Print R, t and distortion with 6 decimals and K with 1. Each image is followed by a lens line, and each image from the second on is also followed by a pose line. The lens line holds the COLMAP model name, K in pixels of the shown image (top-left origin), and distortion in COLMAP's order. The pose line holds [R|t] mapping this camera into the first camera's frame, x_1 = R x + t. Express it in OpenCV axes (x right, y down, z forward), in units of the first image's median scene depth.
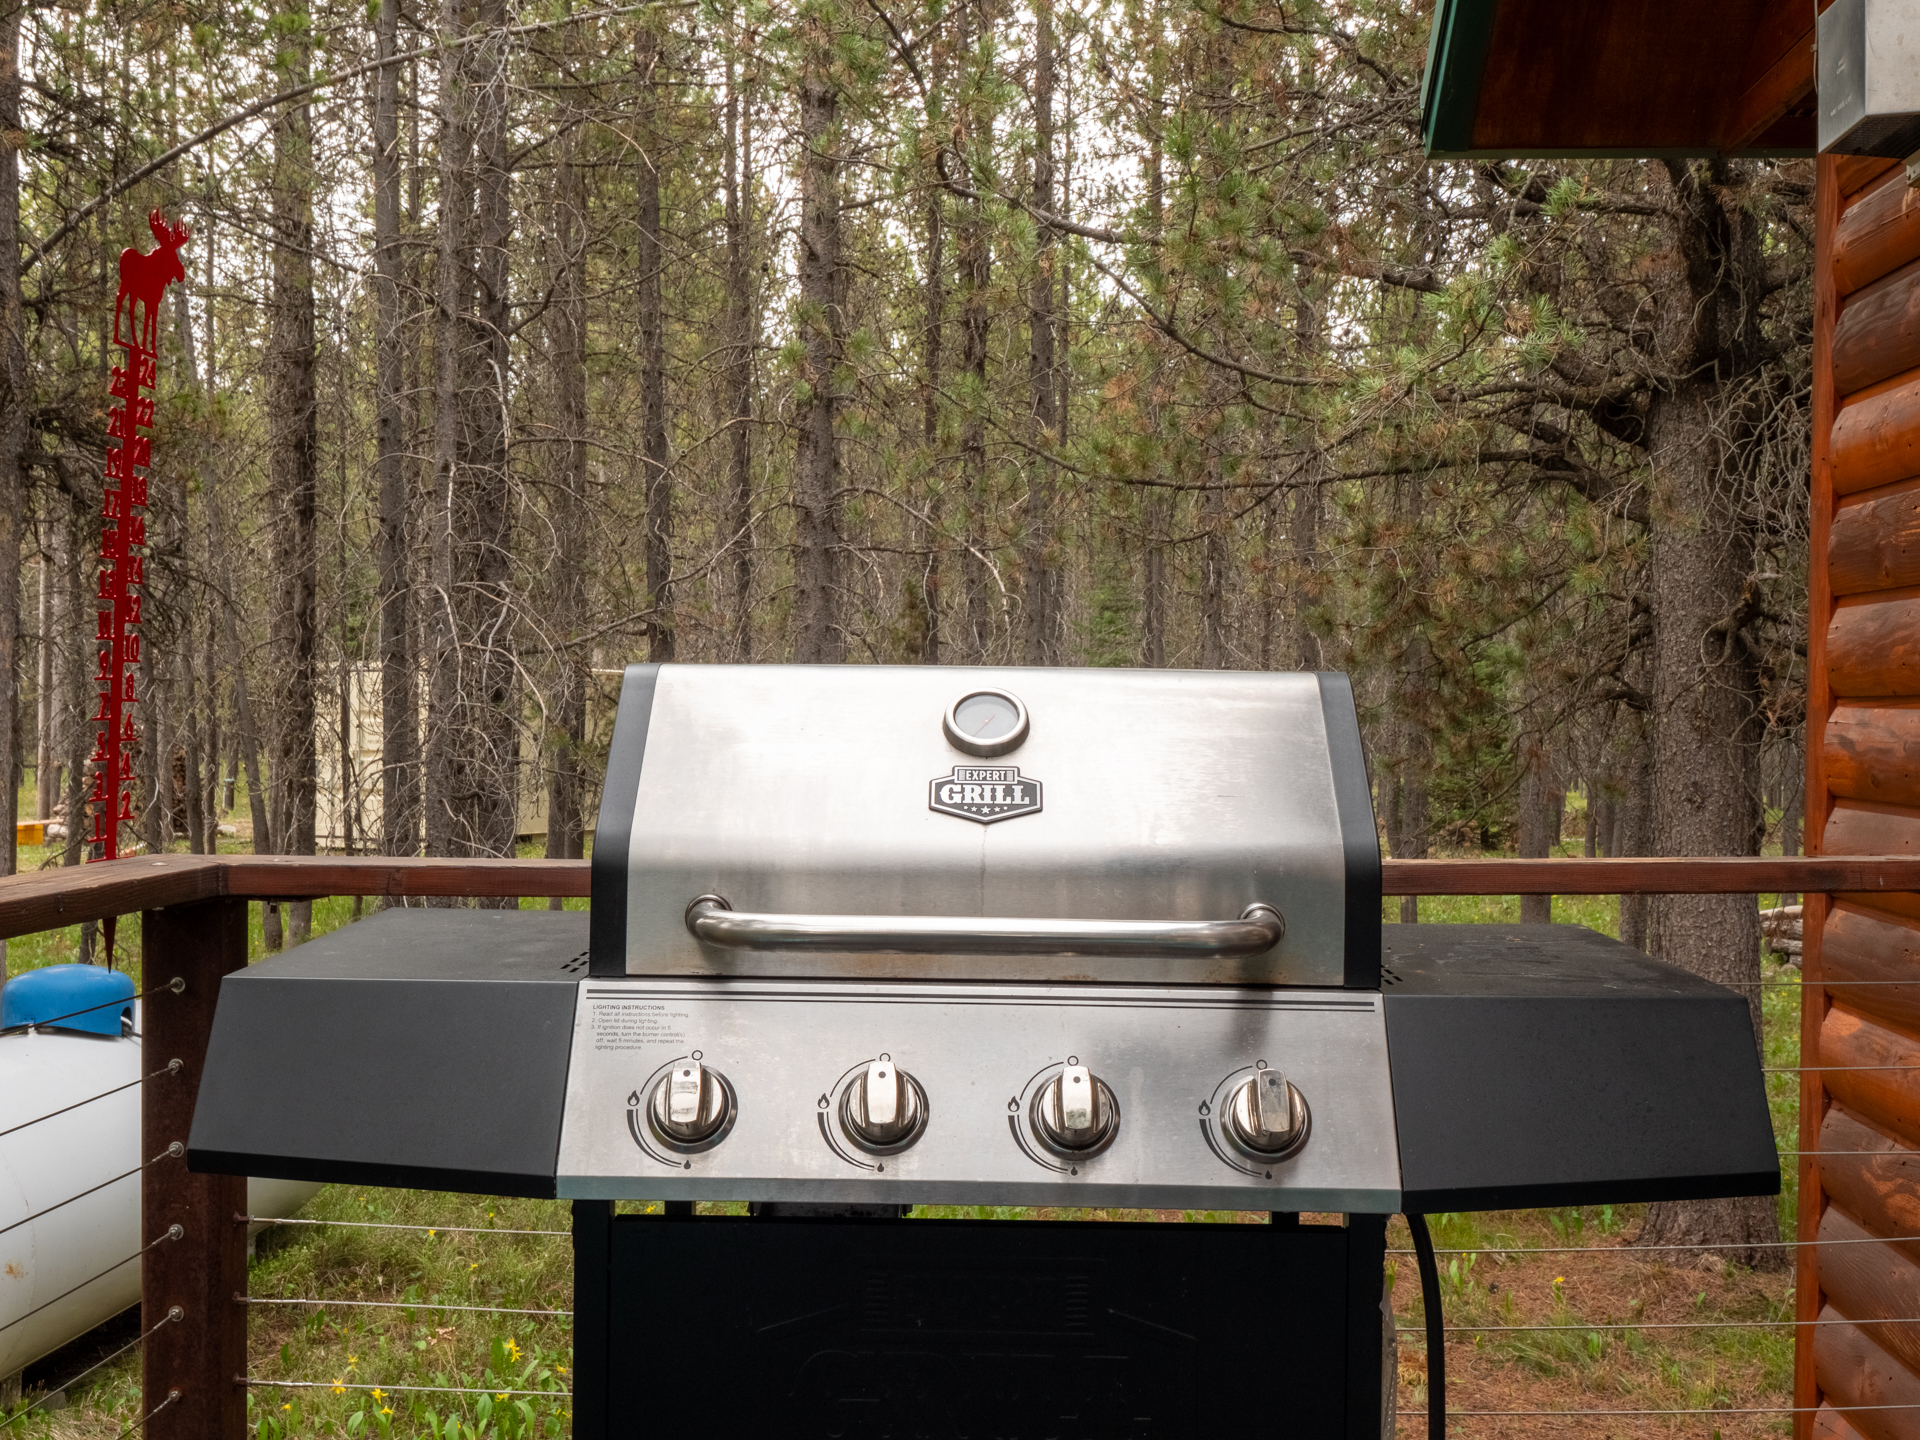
lens RADIAL K [[2018.3, 0, 961.6], [0, 2018.3, 714.1], [0, 0, 1]] dist [0.003116, 0.000000]
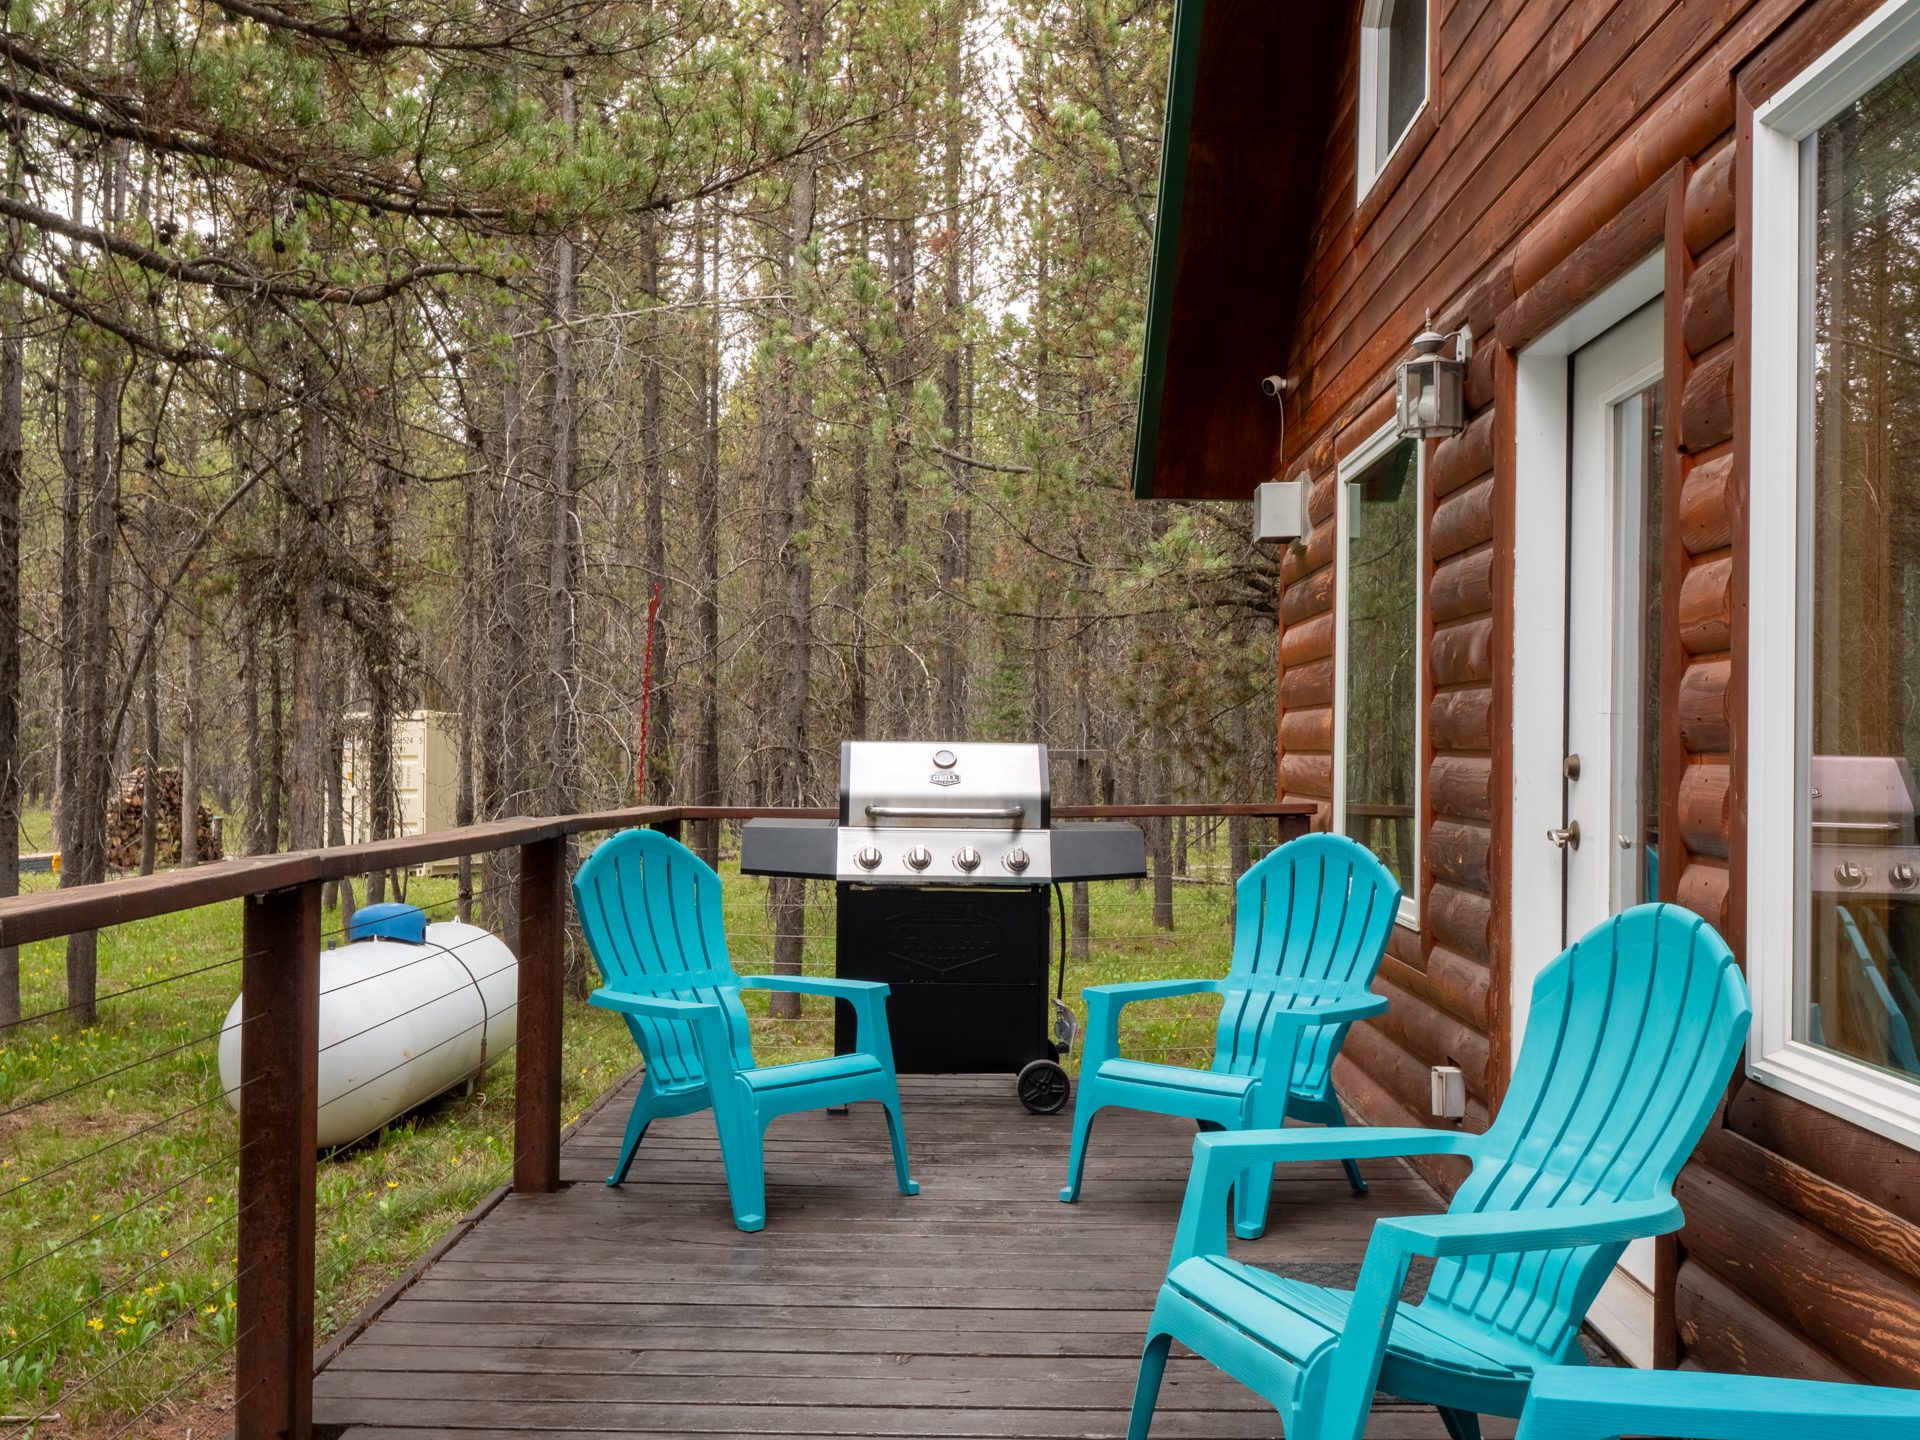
lens RADIAL K [[2018.3, 0, 960.8], [0, 2018.3, 725.4], [0, 0, 1]] dist [0.003116, 0.000000]
pose [[0.998924, 0.000840, 0.046372, -0.133805], [-0.000070, 0.999862, -0.016611, 0.005350], [-0.046379, 0.016590, 0.998786, -2.748766]]
